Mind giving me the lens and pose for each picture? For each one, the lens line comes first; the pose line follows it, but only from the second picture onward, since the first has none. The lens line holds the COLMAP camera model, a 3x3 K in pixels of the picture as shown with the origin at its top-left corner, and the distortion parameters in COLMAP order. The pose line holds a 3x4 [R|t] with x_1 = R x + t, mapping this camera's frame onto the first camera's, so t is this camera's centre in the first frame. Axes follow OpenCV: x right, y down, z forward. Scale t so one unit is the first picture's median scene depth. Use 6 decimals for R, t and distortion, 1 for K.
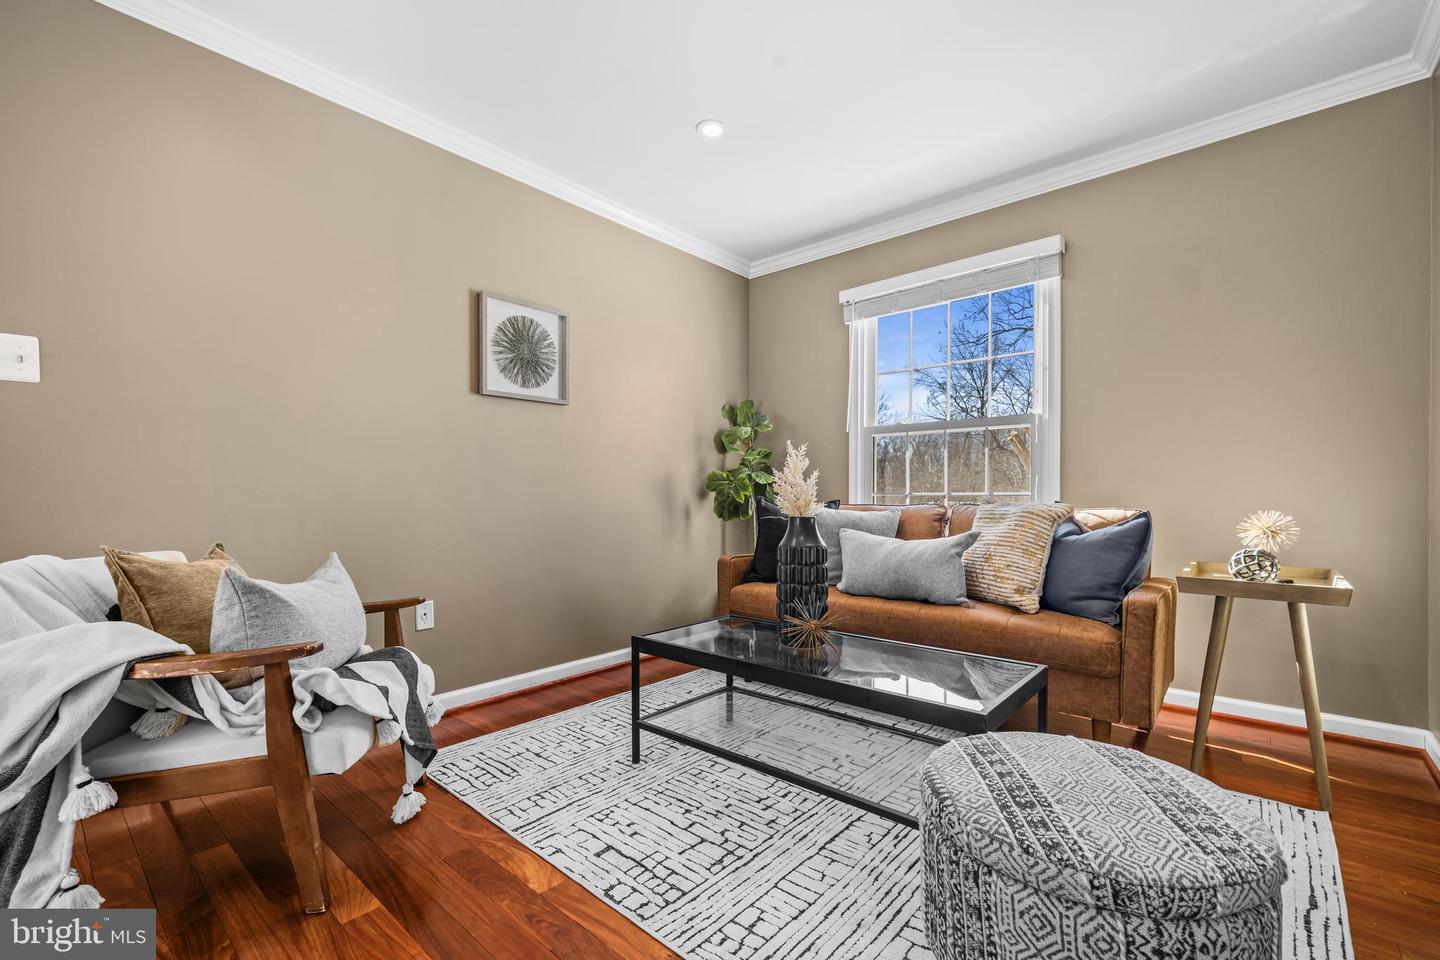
lens RADIAL K [[618.2, 0, 725.3], [0, 618.2, 483.4], [0, 0, 1]] dist [-0.005313, -0.000609]
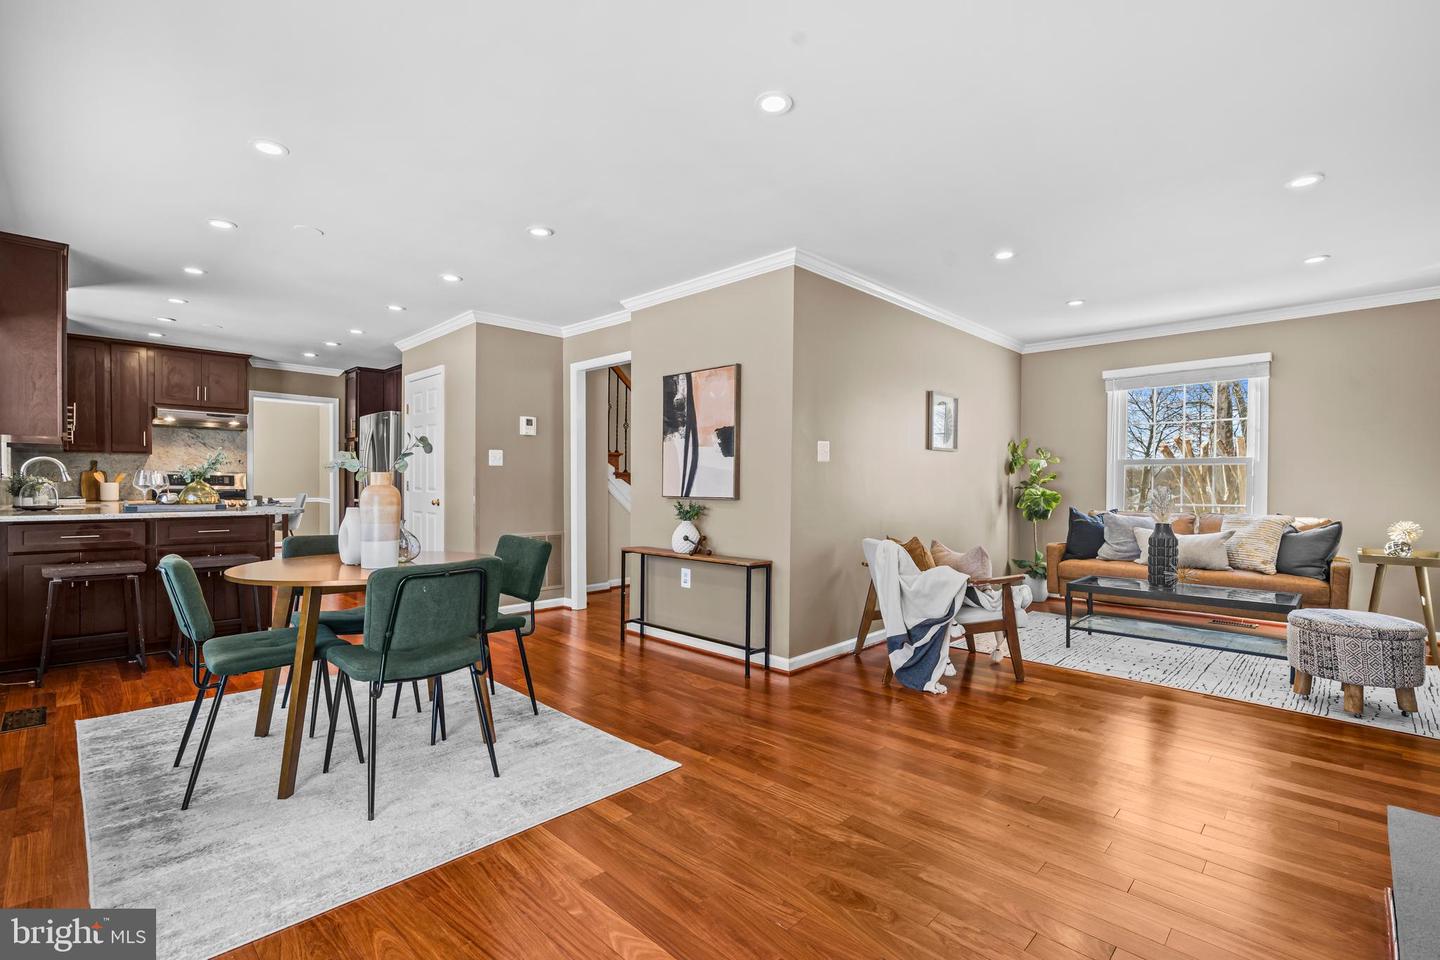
lens RADIAL K [[640.5, 0, 715.4], [0, 640.5, 486.3], [0, 0, 1]] dist [-0.017776, -0.000934]
pose [[0.997786, 0.004345, -0.066372, -1.042561], [-0.003000, 0.999789, 0.020340, -0.090270], [0.066446, -0.020096, 0.997588, -1.001931]]
